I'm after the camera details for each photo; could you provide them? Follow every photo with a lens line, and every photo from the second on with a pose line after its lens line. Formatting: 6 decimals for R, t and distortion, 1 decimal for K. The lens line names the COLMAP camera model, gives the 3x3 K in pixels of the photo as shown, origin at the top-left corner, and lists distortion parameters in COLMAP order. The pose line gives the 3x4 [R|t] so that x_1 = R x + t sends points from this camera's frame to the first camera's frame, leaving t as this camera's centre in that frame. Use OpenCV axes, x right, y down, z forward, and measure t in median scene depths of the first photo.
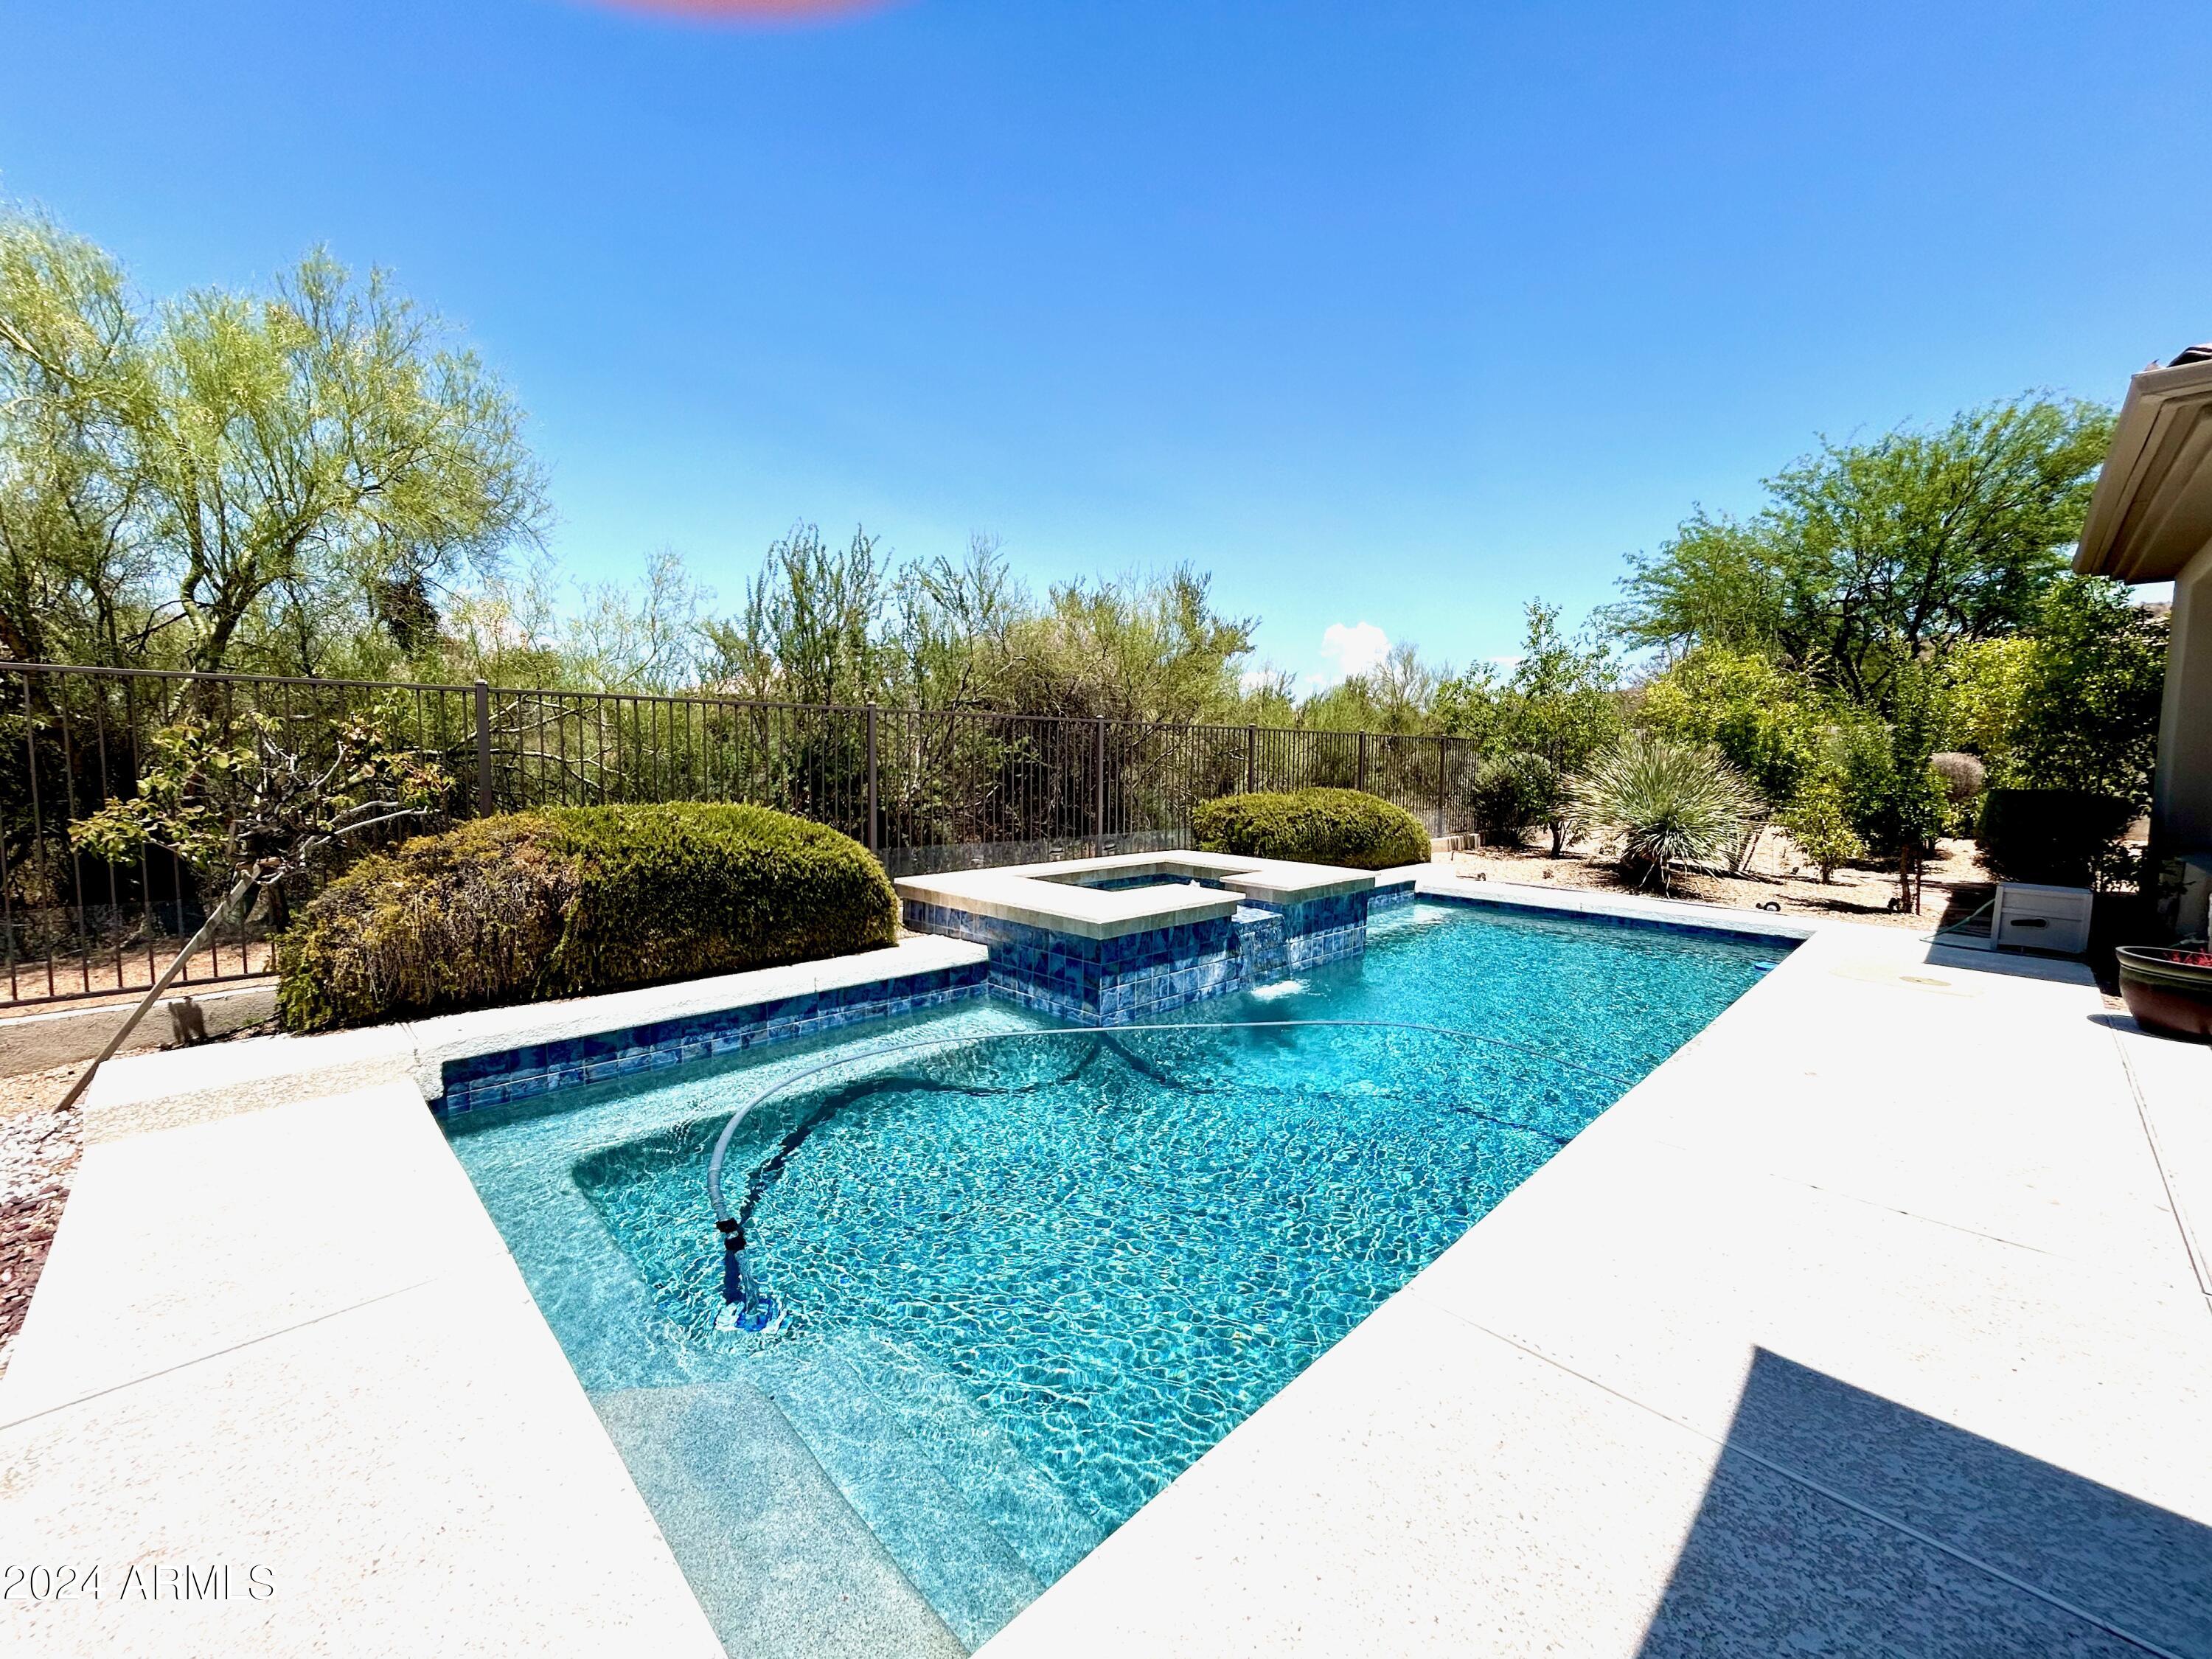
lens RADIAL K [[894.6, 0, 1099.8], [0, 894.6, 830.3], [0, 0, 1]] dist [-0.002285, -0.000072]
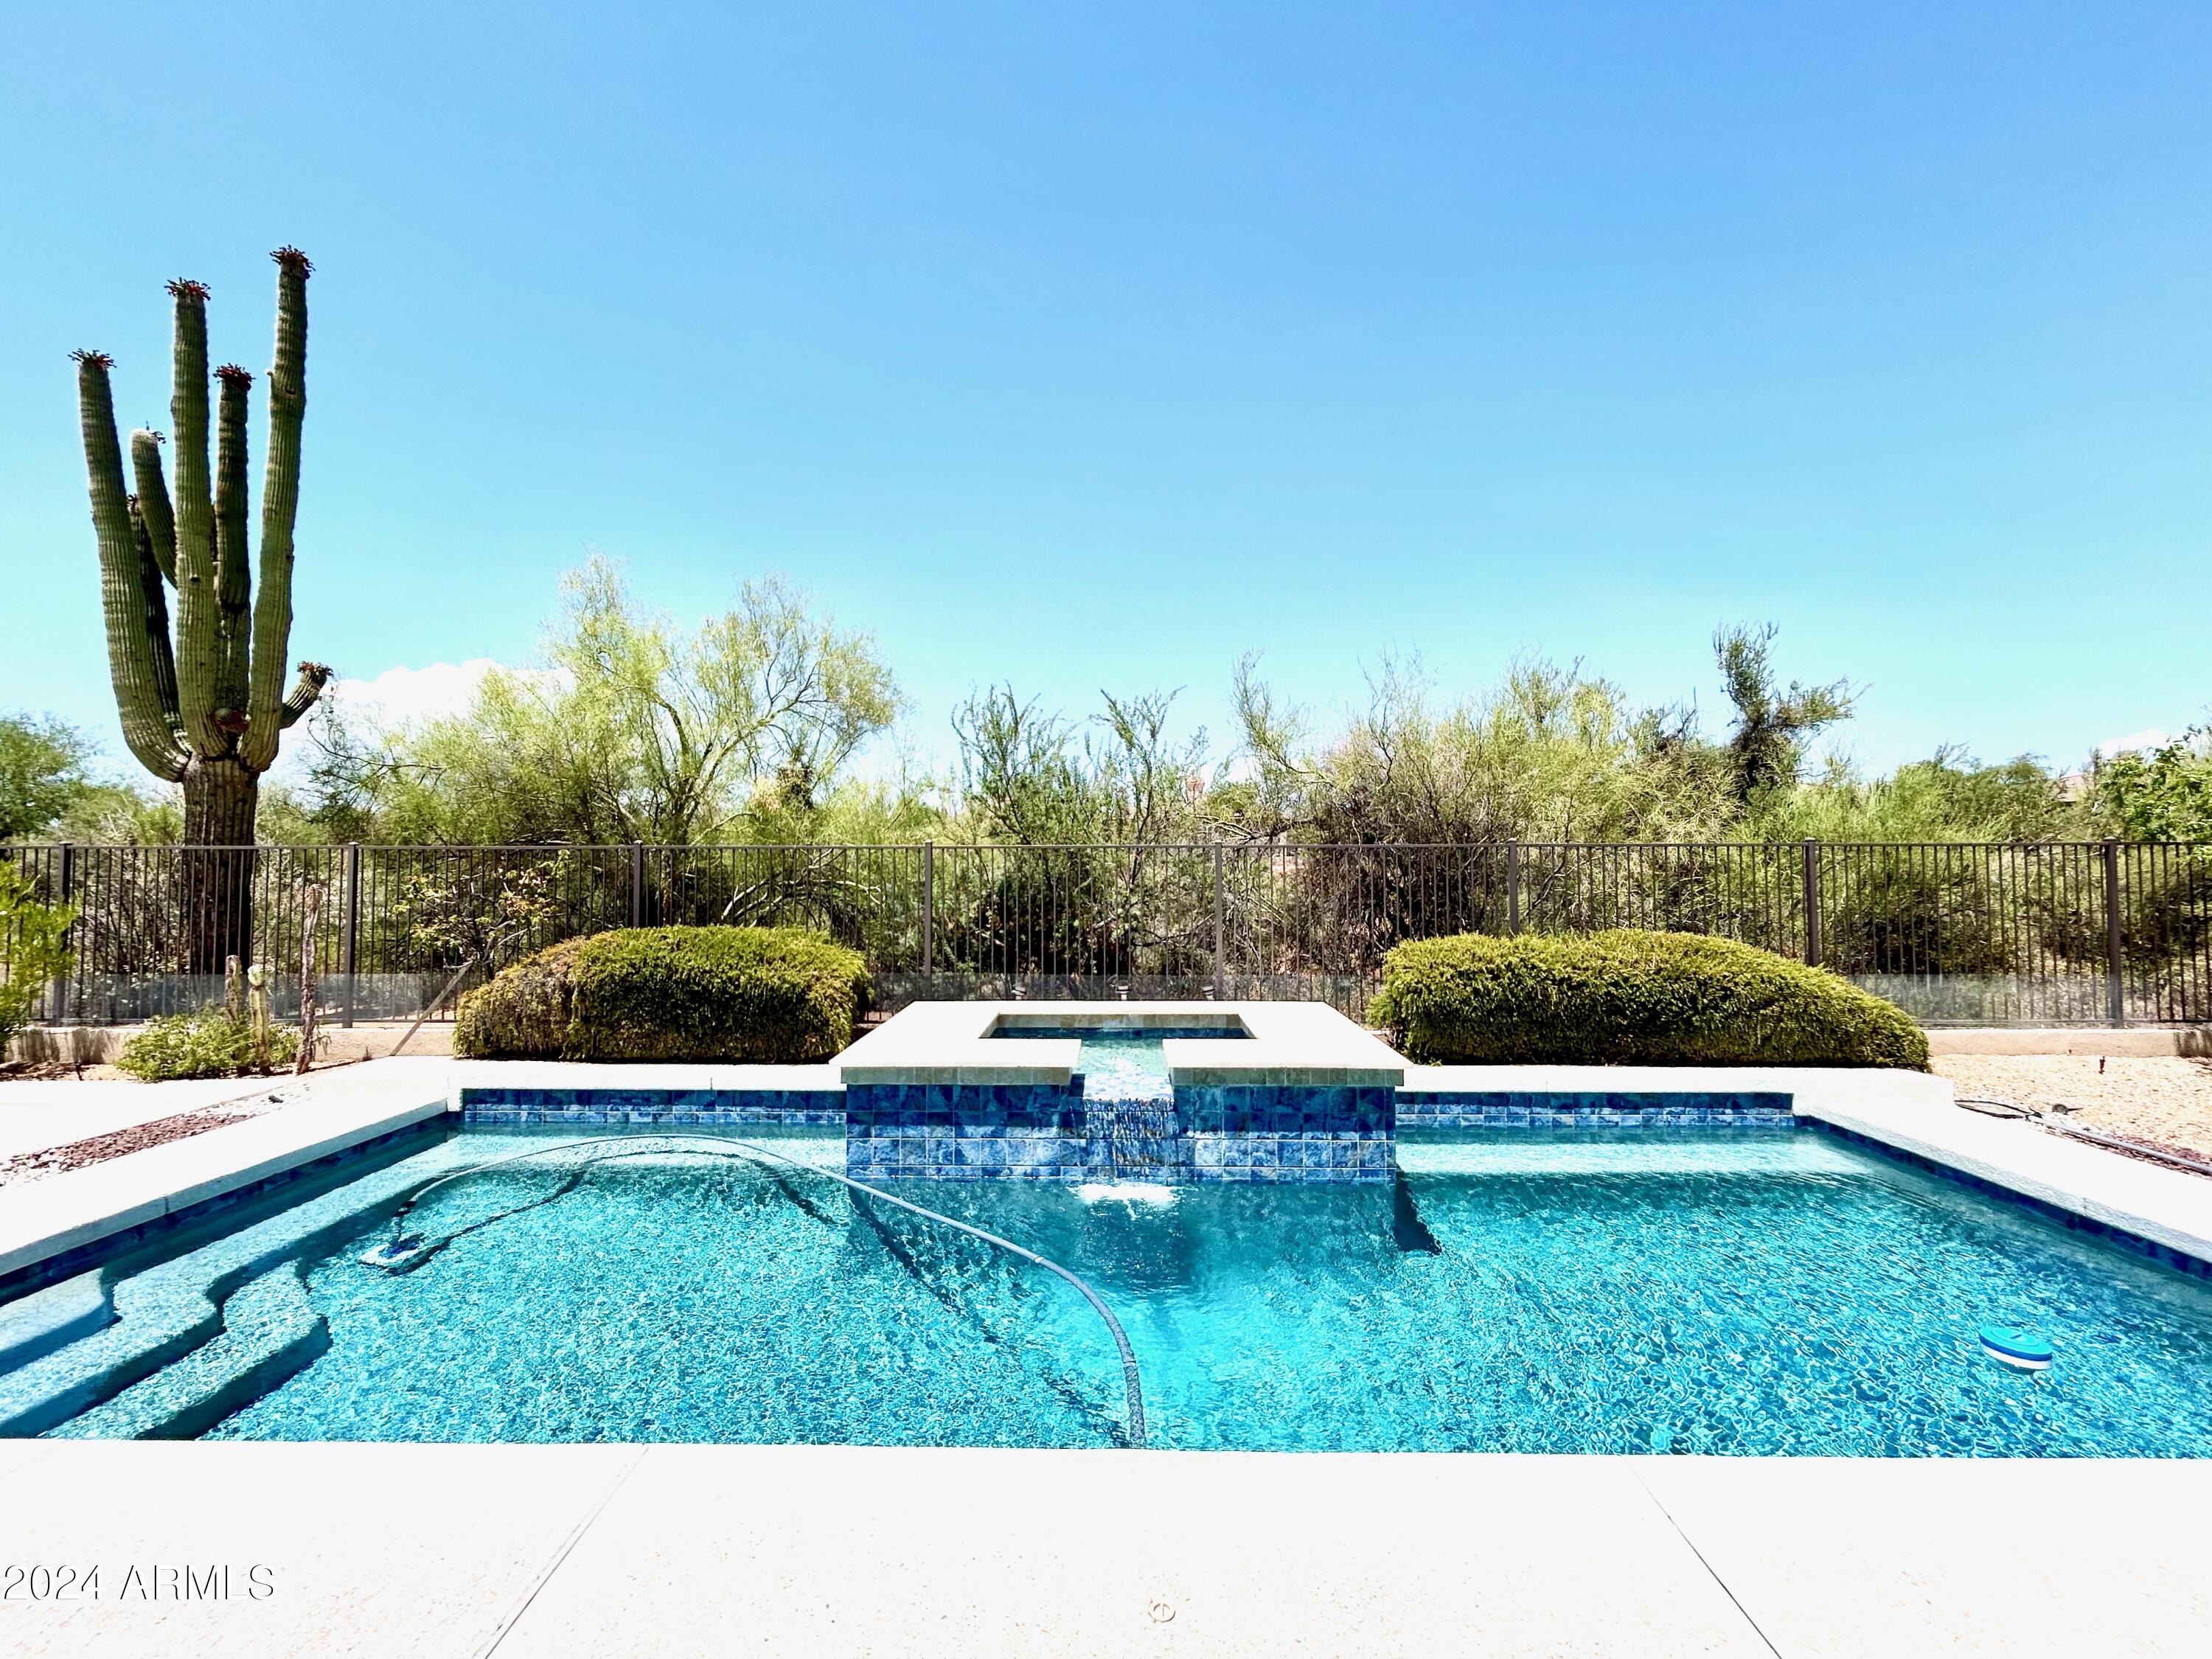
lens RADIAL K [[894.6, 0, 1099.8], [0, 894.6, 830.3], [0, 0, 1]] dist [-0.002285, -0.000072]
pose [[0.699860, -0.038600, -0.713237, 0.864631], [-0.048675, 0.993640, -0.101537, -0.065114], [0.712620, 0.105778, 0.693530, 0.468764]]
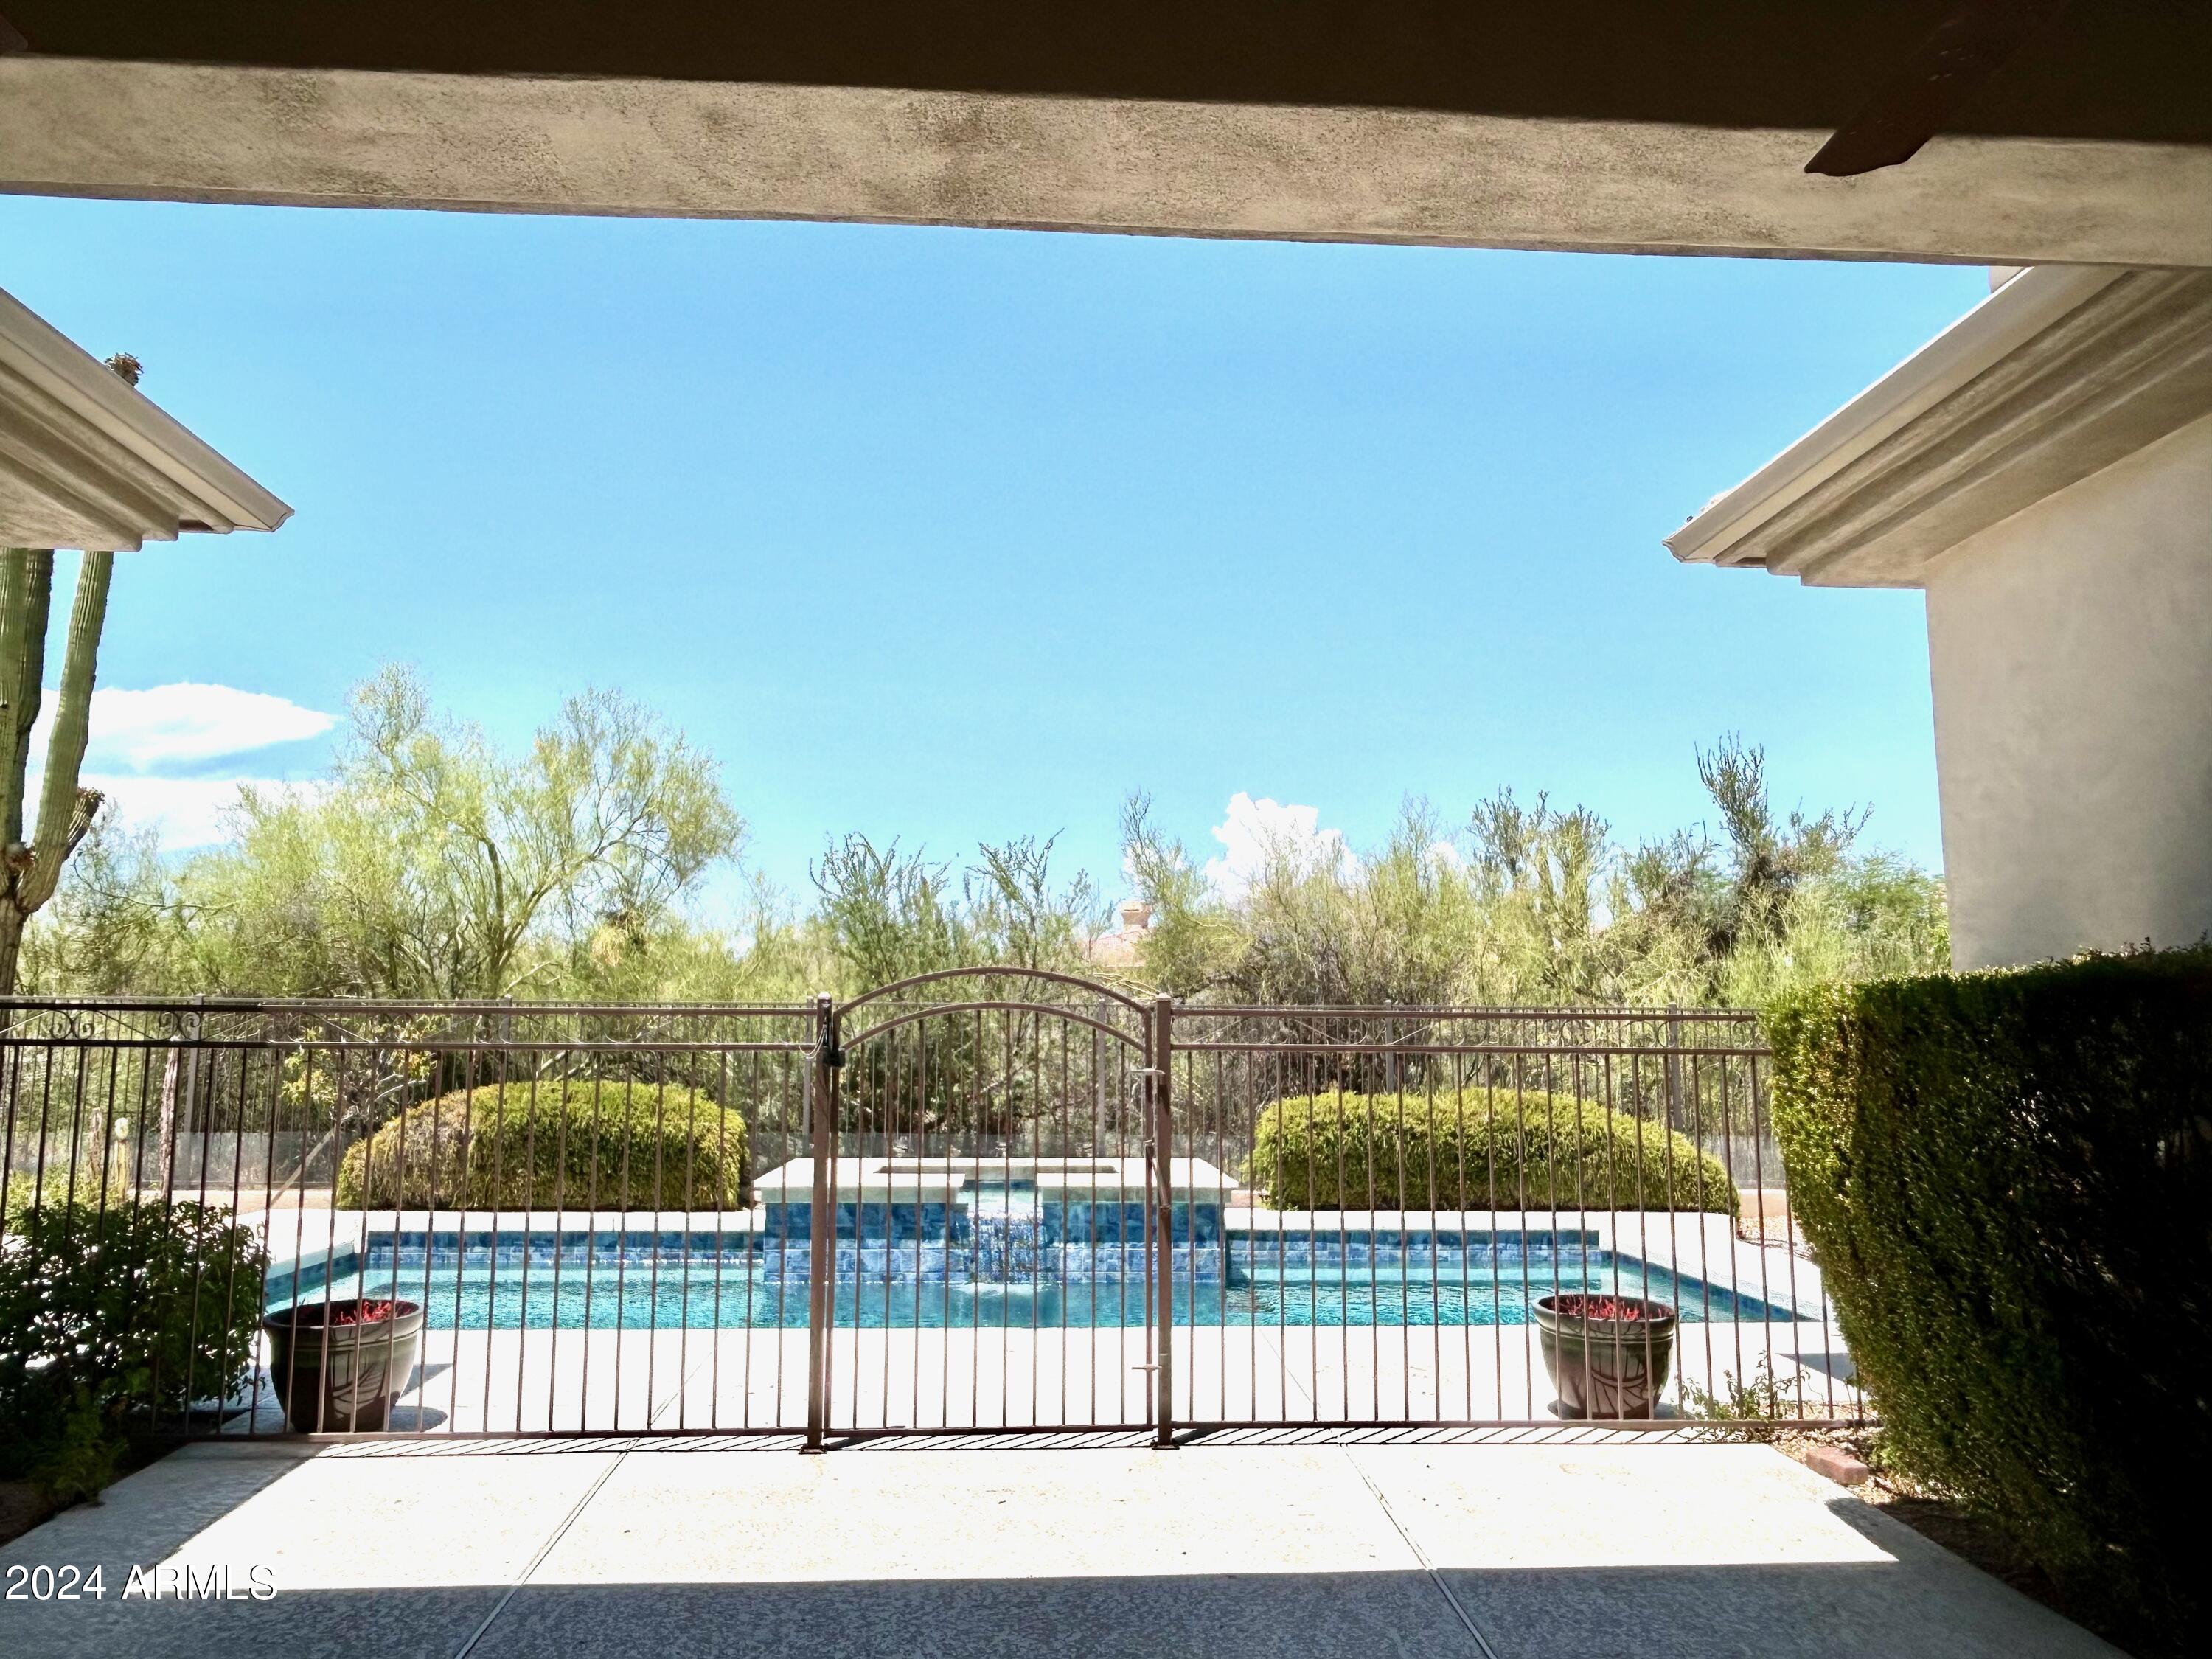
lens RADIAL K [[1548.2, 0, 1098.8], [0, 1548.2, 833.7], [0, 0, 1]] dist [0.006679, 0.001972]
pose [[0.752816, -0.096058, -0.651184, 1.599588], [-0.050496, 0.977951, -0.202637, 0.037437], [0.656291, 0.185431, 0.731367, -0.255364]]
